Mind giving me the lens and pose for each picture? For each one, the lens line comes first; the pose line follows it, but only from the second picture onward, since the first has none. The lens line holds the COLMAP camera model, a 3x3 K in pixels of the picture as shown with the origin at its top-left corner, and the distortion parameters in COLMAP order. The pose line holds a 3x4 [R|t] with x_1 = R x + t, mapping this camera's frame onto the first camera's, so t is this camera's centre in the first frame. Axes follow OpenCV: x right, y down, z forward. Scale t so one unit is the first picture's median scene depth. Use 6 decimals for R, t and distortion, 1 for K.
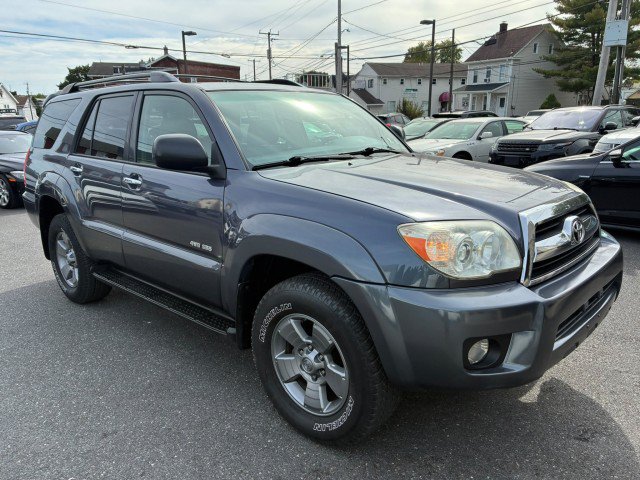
lens RADIAL K [[508.6, 0, 319.8], [0, 508.6, 239.3], [0, 0, 1]] dist [0.065233, -0.083318]
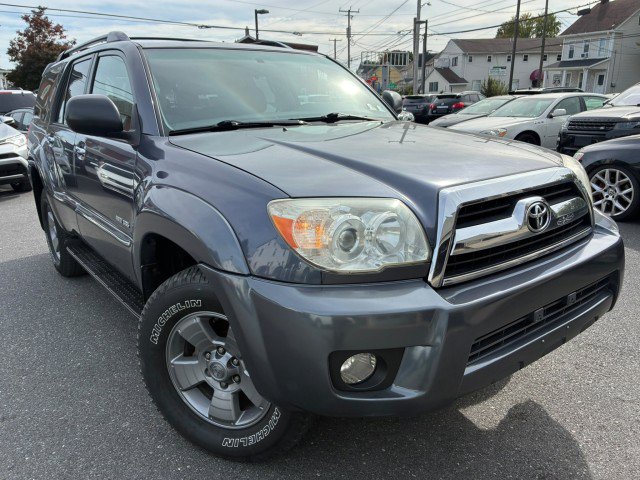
lens RADIAL K [[508.6, 0, 318.4], [0, 508.6, 240.9], [0, 0, 1]] dist [0.065233, -0.083318]
pose [[0.986376, 0.041846, -0.159098, 0.152210], [-0.036070, 0.998587, 0.039020, 0.000232], [0.160506, -0.032750, 0.986491, 0.101142]]
